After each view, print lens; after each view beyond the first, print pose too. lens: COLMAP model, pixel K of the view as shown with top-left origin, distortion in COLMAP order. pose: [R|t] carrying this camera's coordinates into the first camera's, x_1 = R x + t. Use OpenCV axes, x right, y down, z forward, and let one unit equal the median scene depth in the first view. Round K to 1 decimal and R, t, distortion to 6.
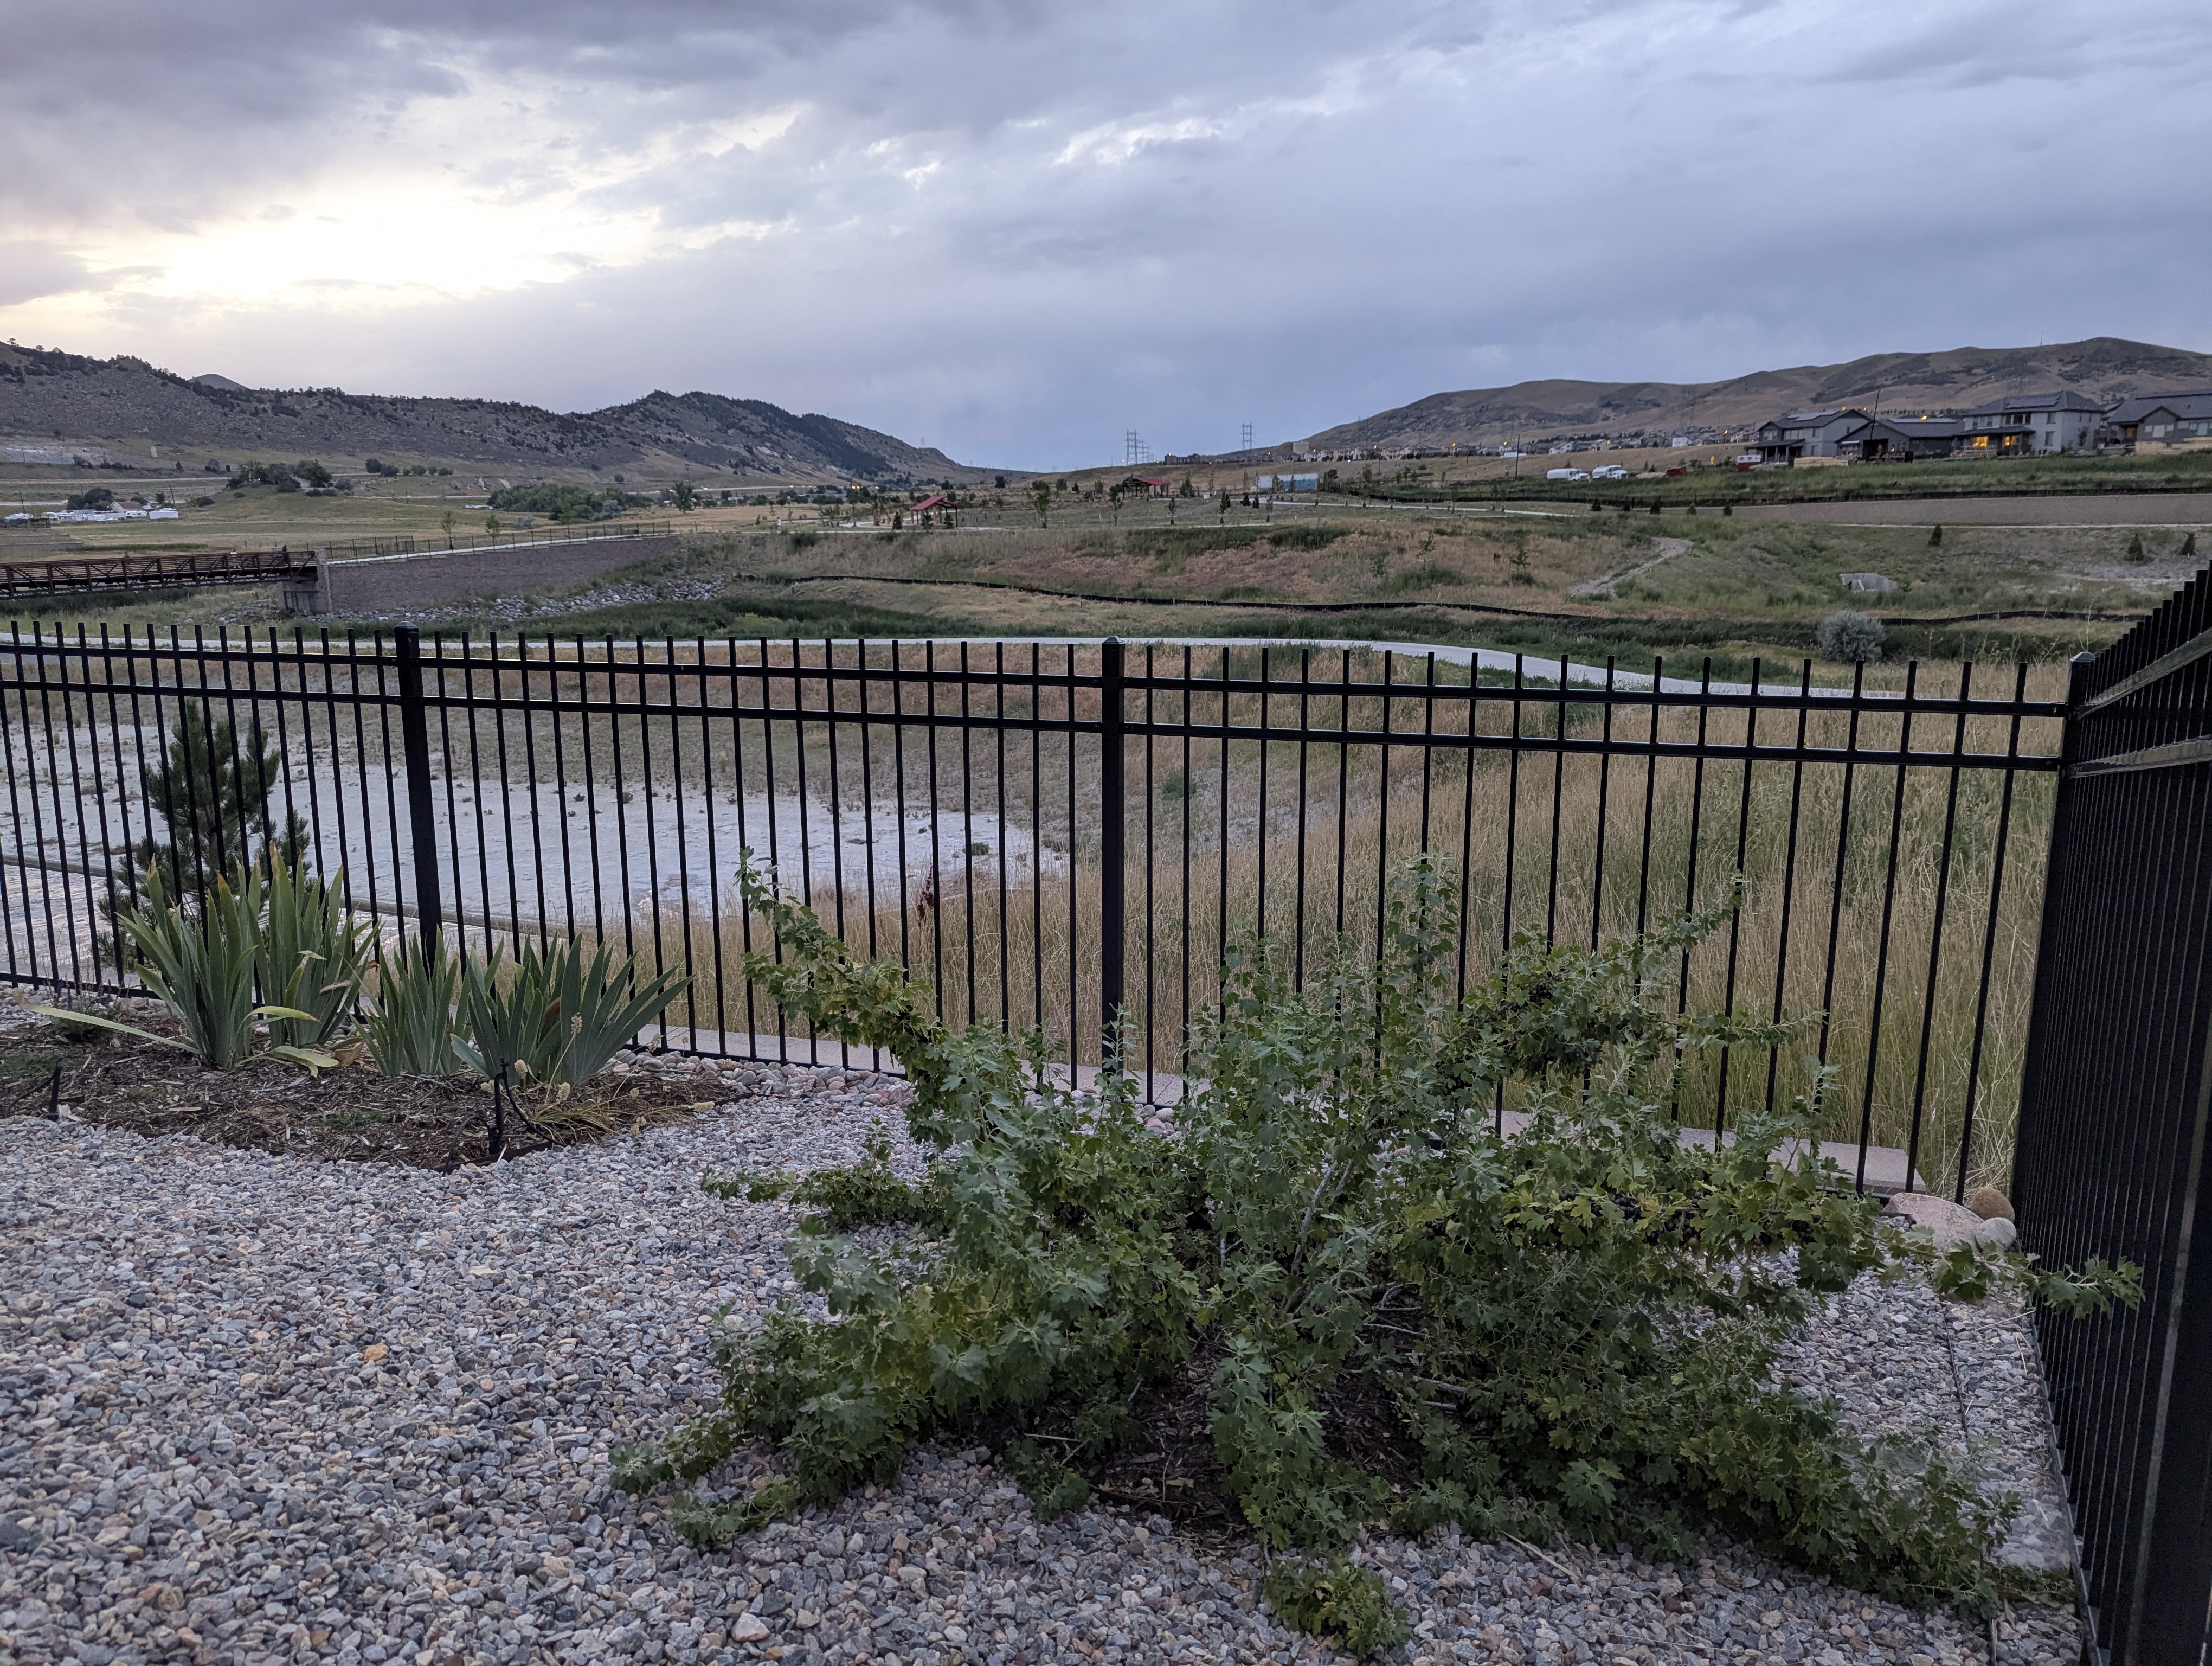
lens RADIAL K [[1577.4, 0, 1074.0], [0, 1577.4, 877.4], [0, 0, 1]] dist [0.052514, -0.036186]
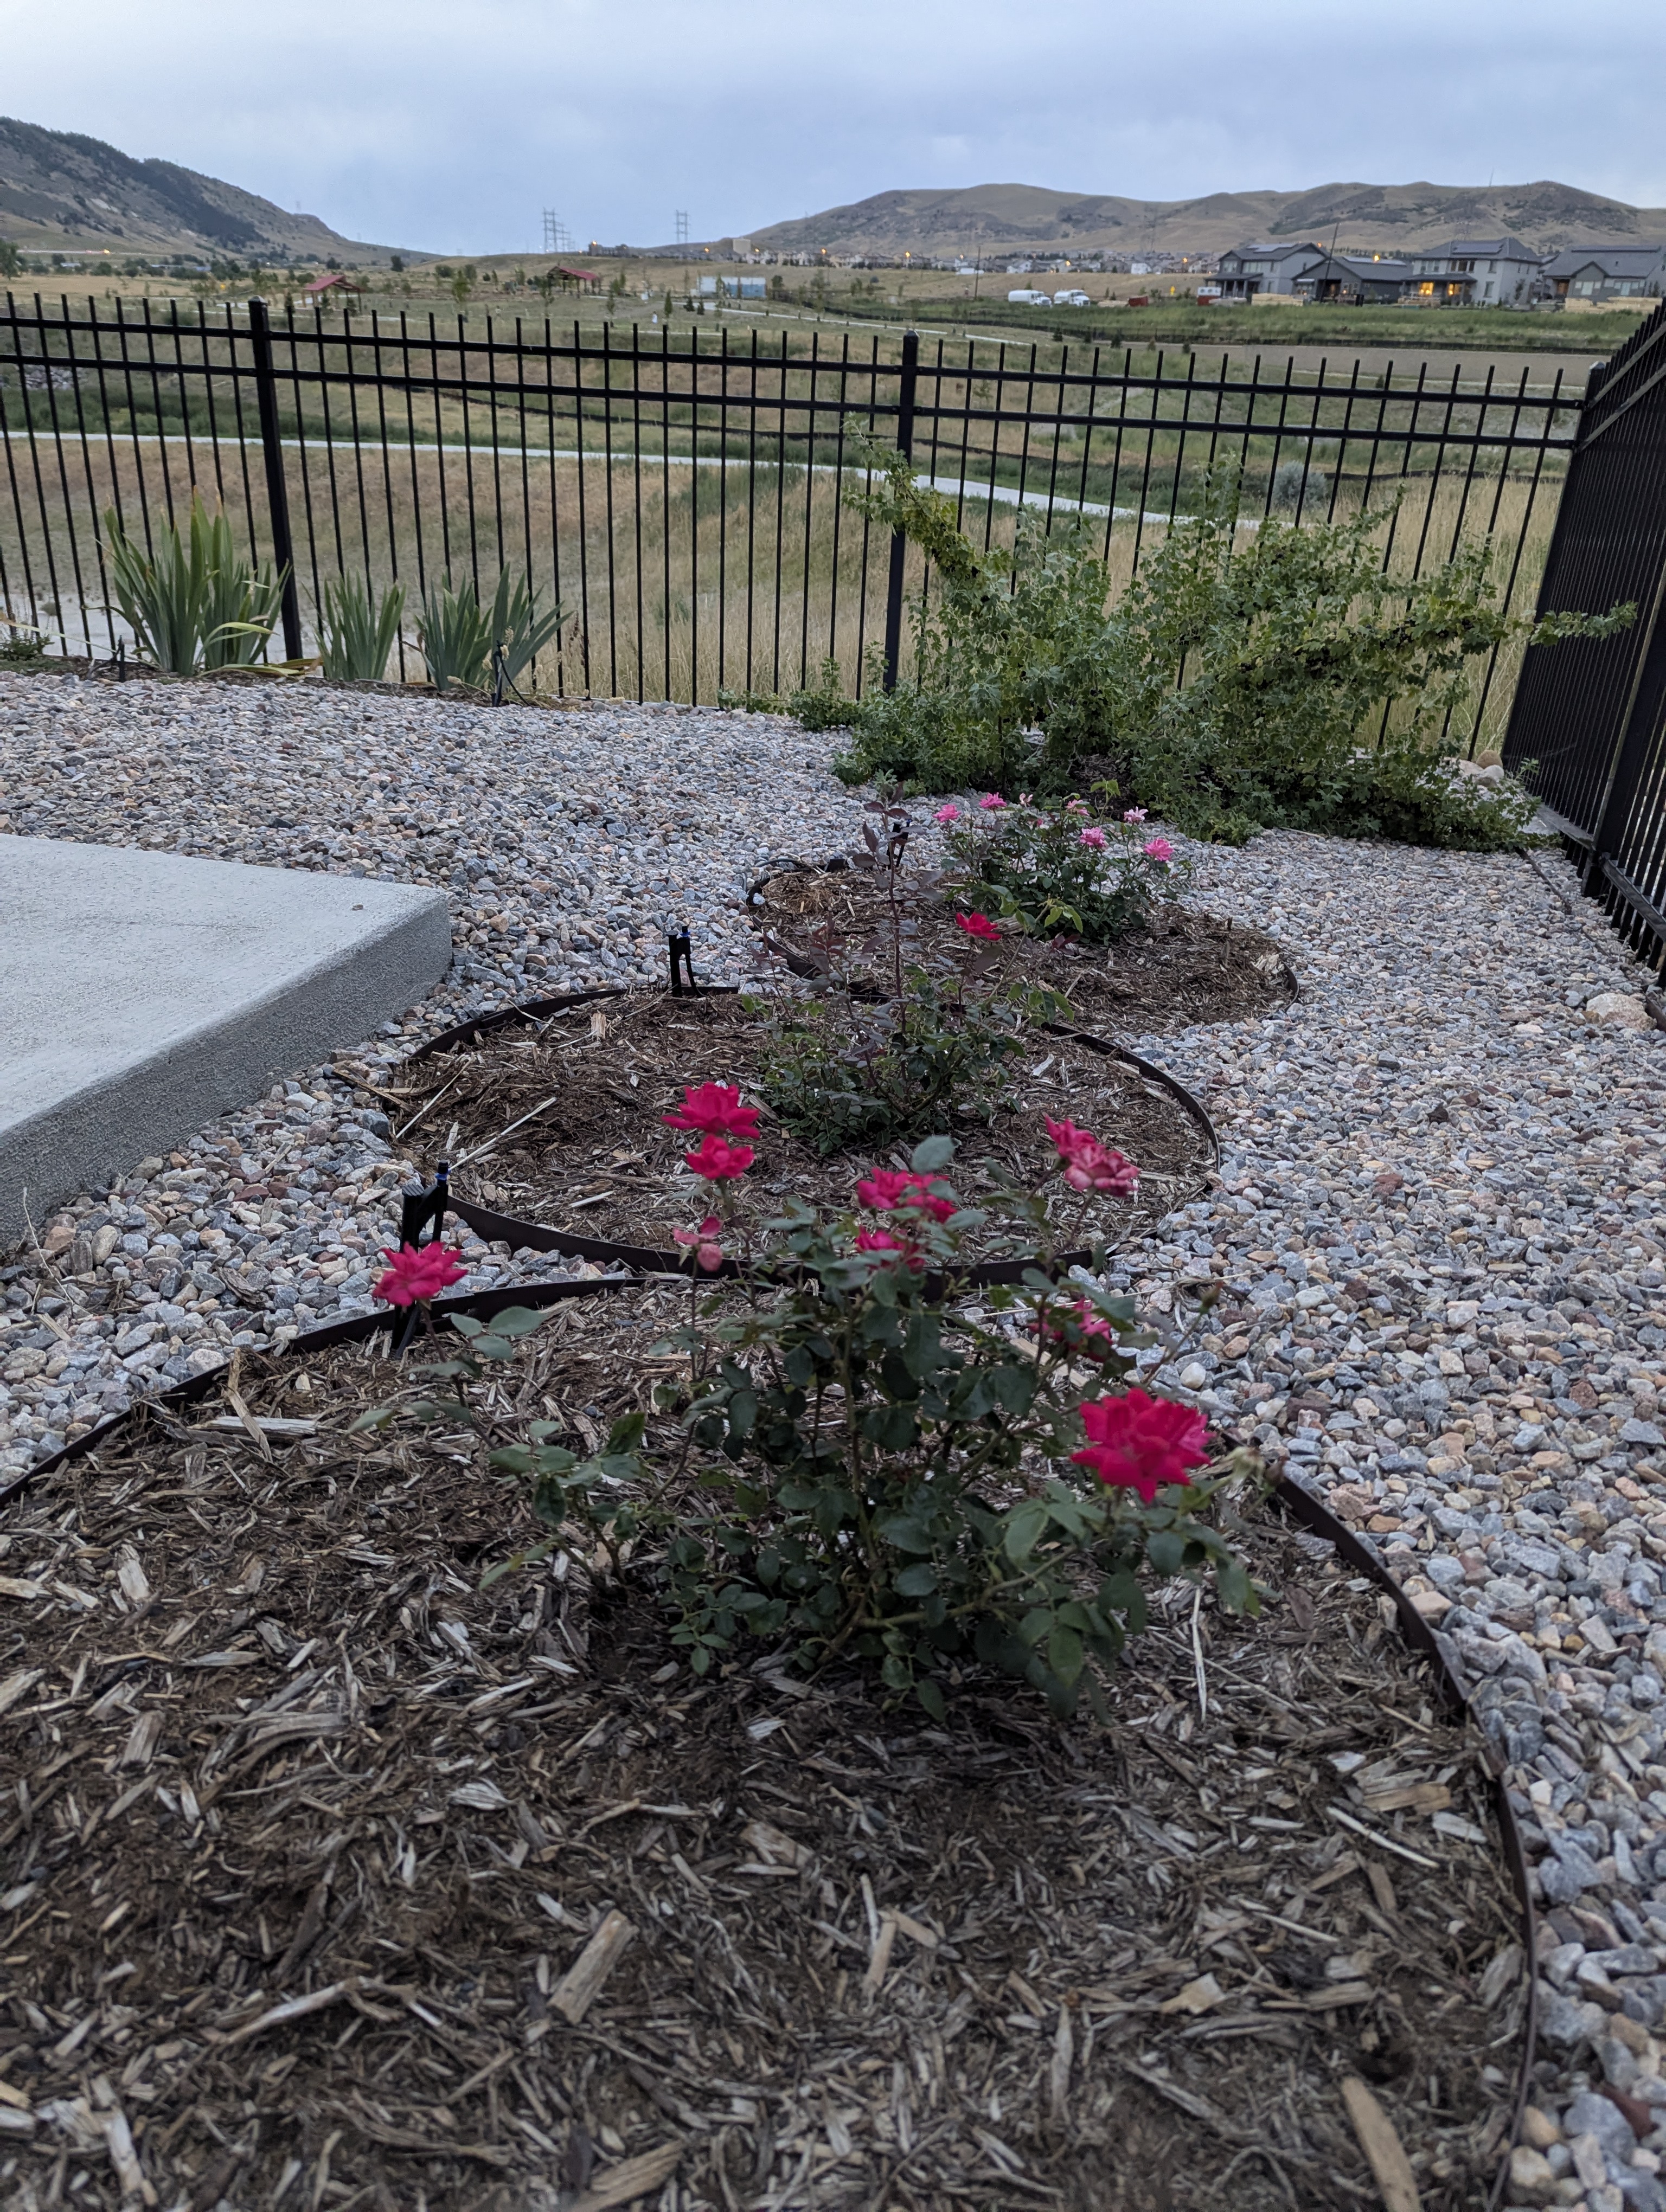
lens RADIAL K [[1577.4, 0, 829.4], [0, 1577.4, 1118.4], [0, 0, 1]] dist [0.052514, -0.036186]
pose [[0.982163, -0.032075, 0.185275, -0.299585], [-0.012741, 0.971727, 0.235765, 0.163340], [-0.187599, -0.233920, 0.953985, -0.369366]]
